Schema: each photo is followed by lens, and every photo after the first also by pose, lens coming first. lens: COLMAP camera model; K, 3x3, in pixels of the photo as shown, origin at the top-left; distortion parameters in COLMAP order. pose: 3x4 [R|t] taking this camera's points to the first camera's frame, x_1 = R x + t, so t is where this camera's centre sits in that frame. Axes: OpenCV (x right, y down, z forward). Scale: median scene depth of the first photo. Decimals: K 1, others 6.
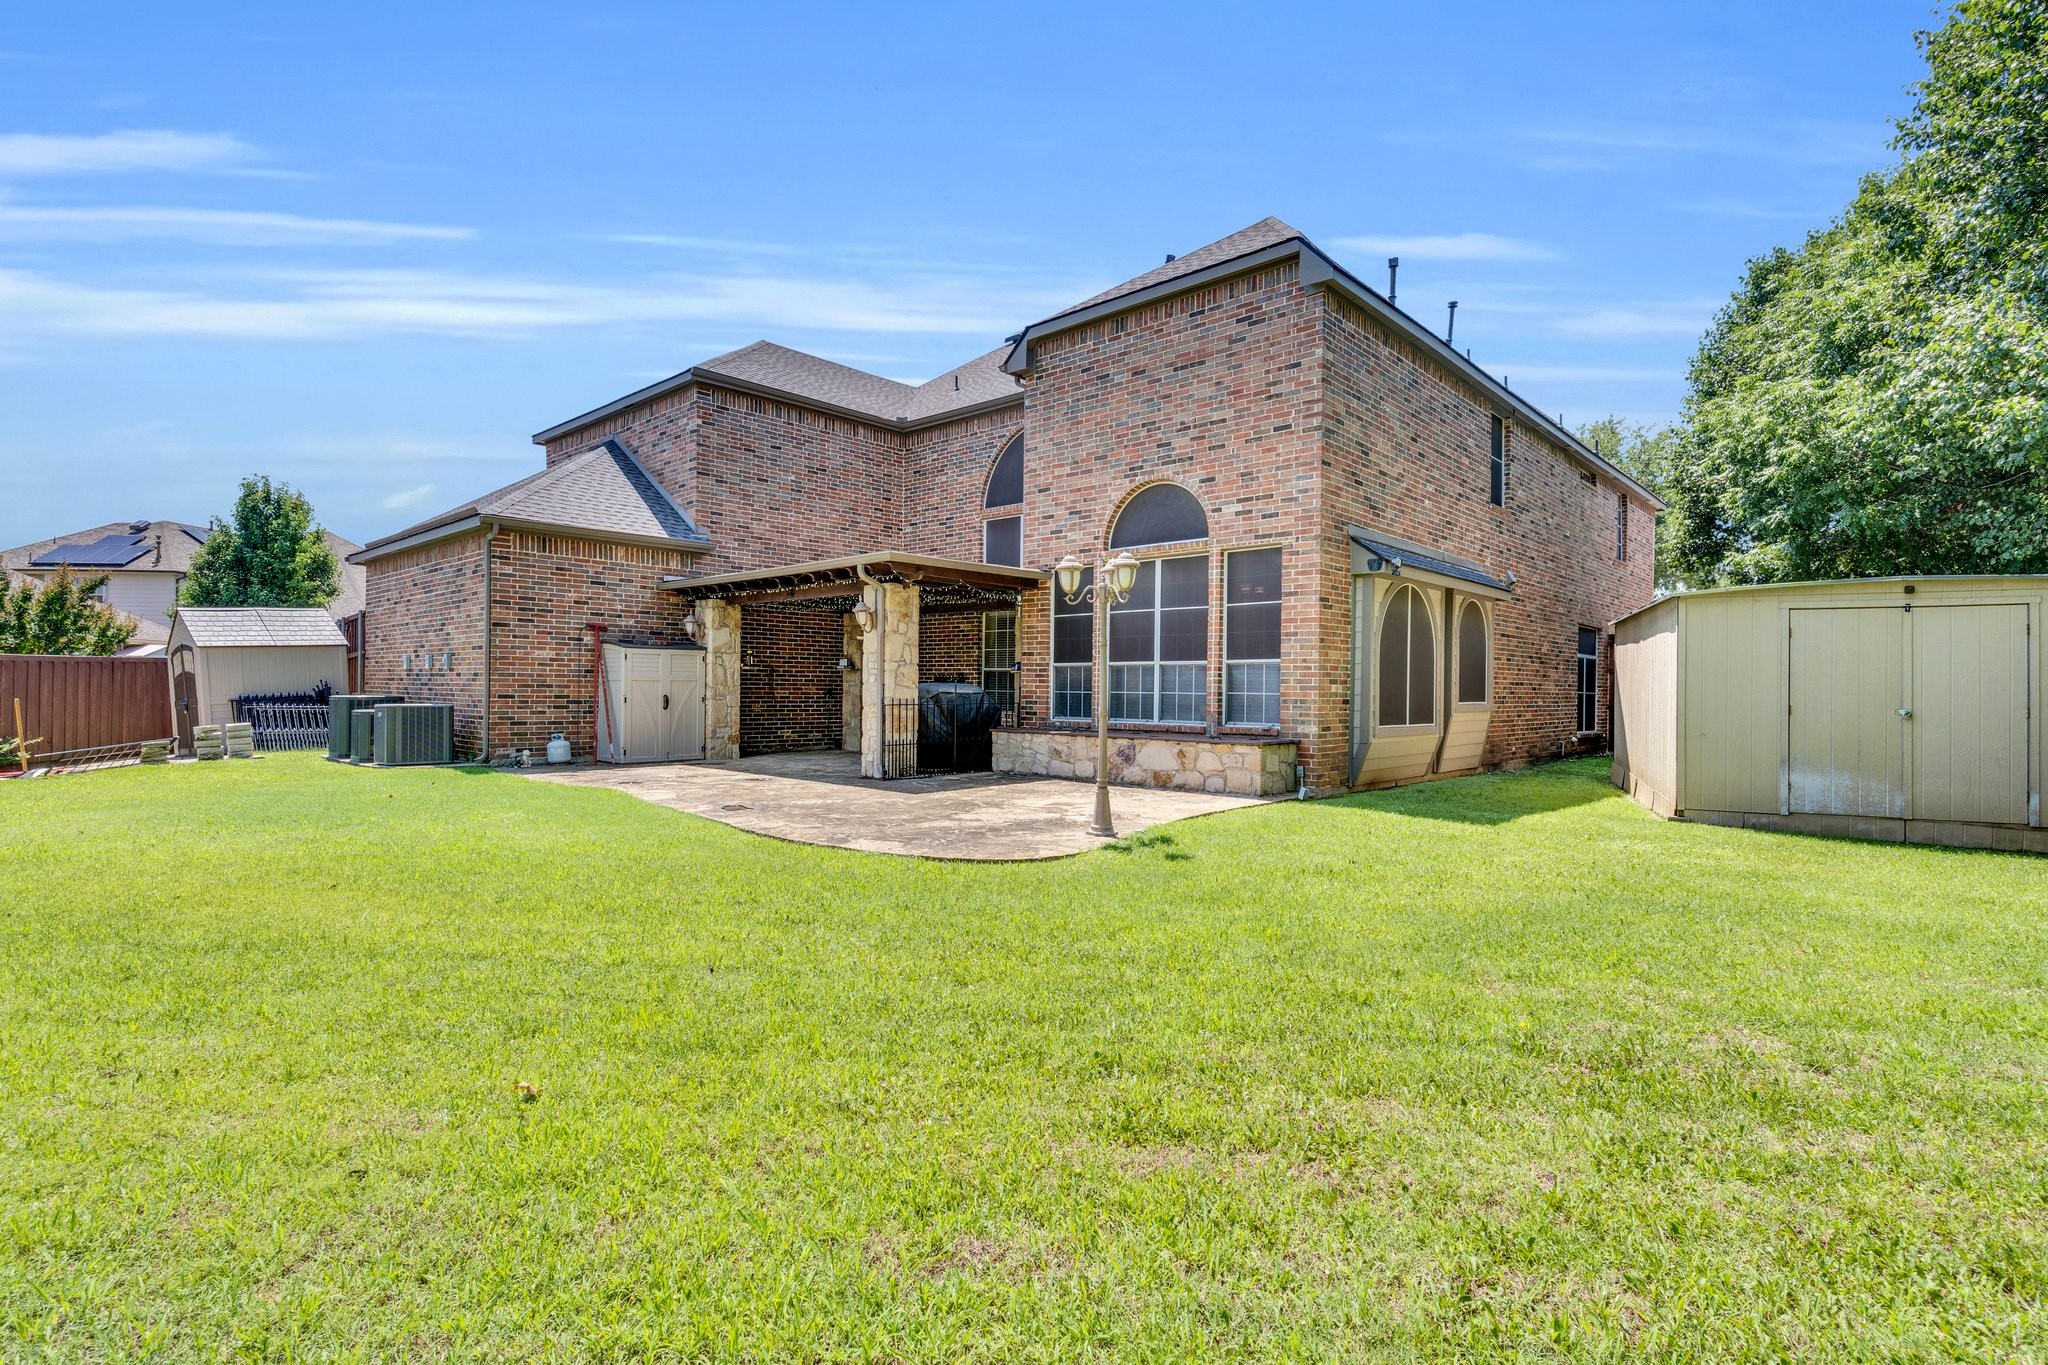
lens RADIAL K [[991.4, 0, 1039.4], [0, 991.4, 693.5], [0, 0, 1]] dist [0.007959, 0.000771]
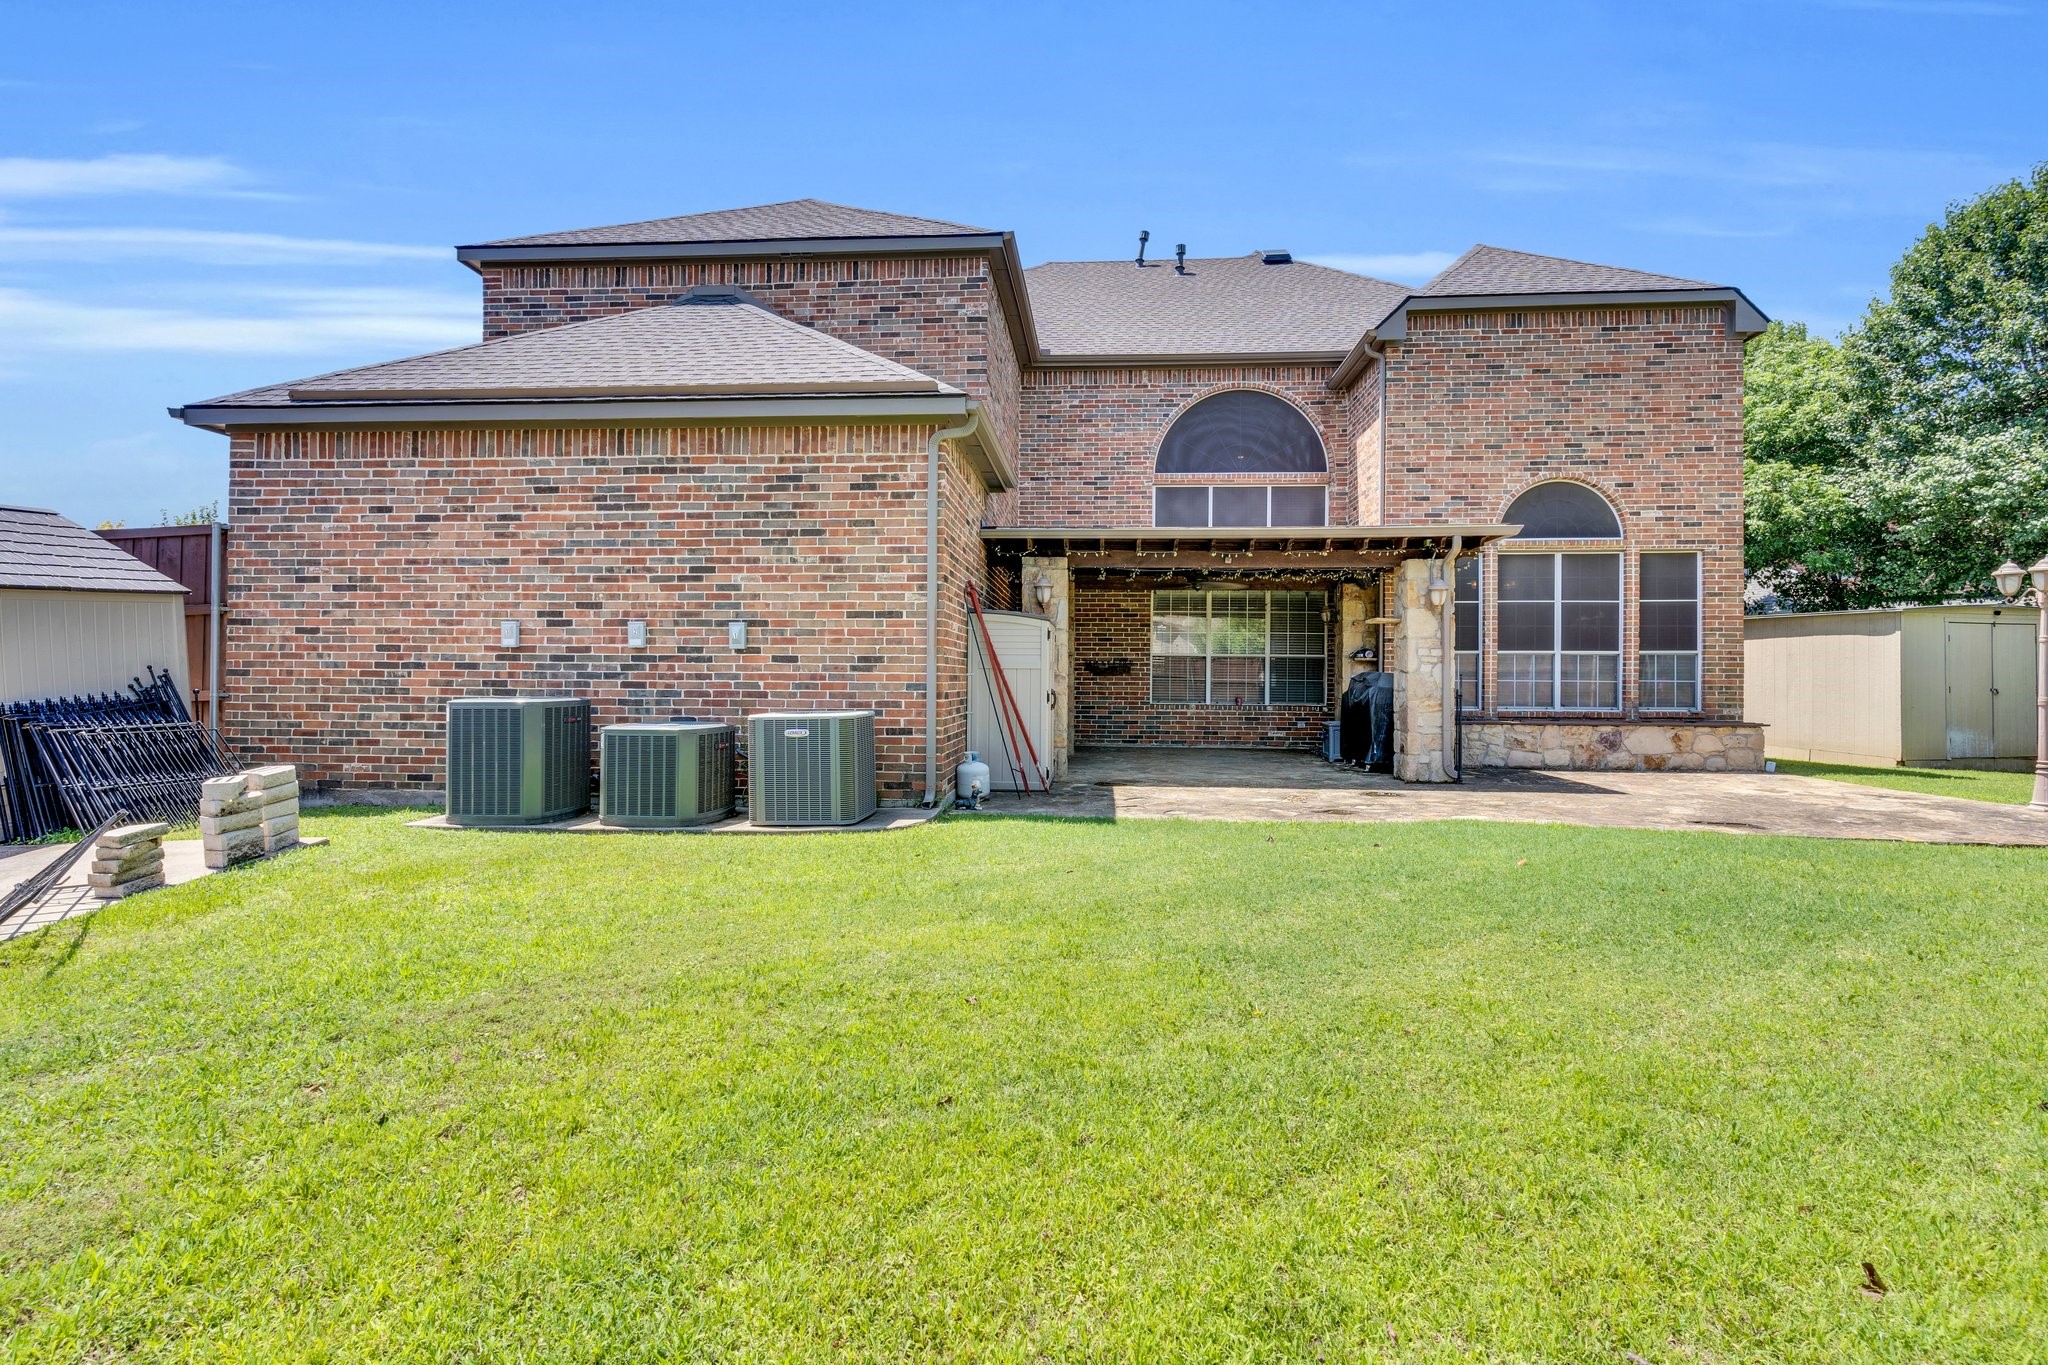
lens RADIAL K [[991.4, 0, 1027.9], [0, 991.4, 666.9], [0, 0, 1]] dist [0.007959, 0.000771]
pose [[0.780860, 0.000065, 0.624706, -1.005400], [0.004719, 0.999971, -0.006003, -0.012262], [-0.624689, 0.007636, 0.780837, 0.550603]]
